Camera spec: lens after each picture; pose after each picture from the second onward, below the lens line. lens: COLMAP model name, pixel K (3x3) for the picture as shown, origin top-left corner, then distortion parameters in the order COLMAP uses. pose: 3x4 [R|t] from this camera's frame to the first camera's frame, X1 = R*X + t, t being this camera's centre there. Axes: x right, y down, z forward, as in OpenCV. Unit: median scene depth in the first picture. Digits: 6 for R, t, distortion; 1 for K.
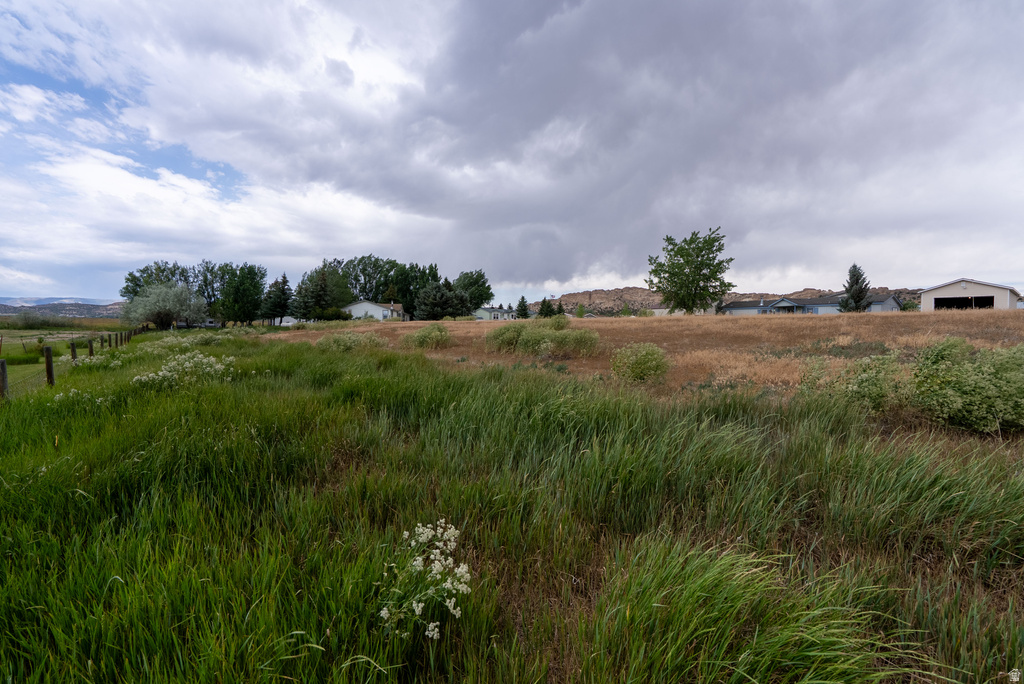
lens RADIAL K [[456.7, 0, 513.2], [0, 456.7, 310.2], [0, 0, 1]] dist [0.000603, 0.000105]
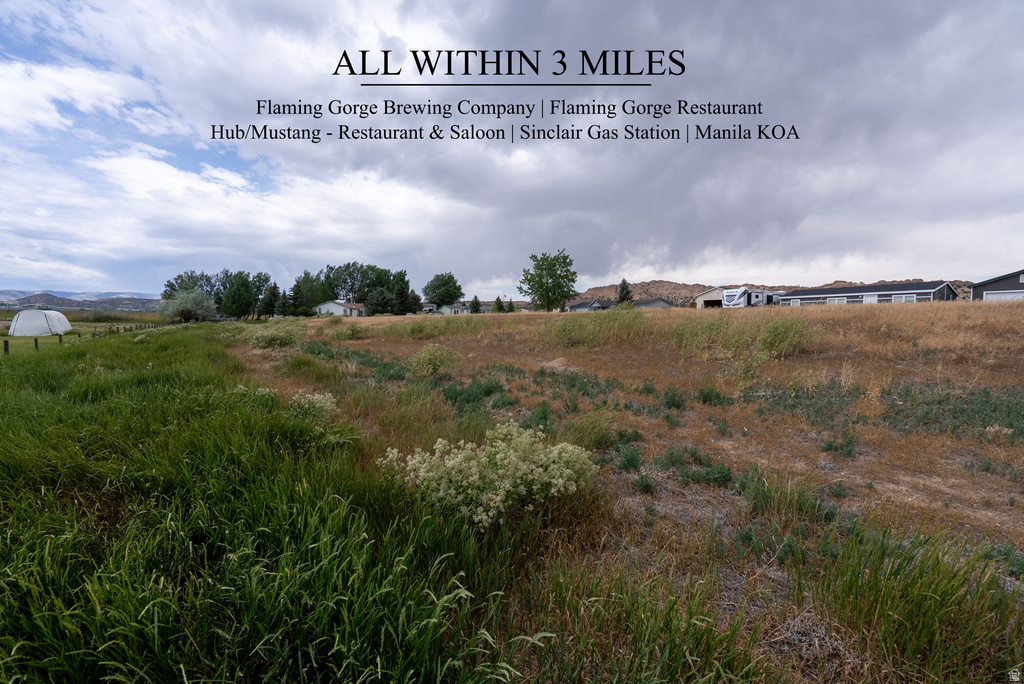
lens RADIAL K [[505.9, 0, 512.1], [0, 505.9, 314.2], [0, 0, 1]] dist [0.085612, 0.000125]
pose [[0.991008, 0.000321, -0.133799, 0.259015], [0.002667, 0.999751, 0.022147, -0.009065], [0.133773, -0.022305, 0.990761, -0.276607]]
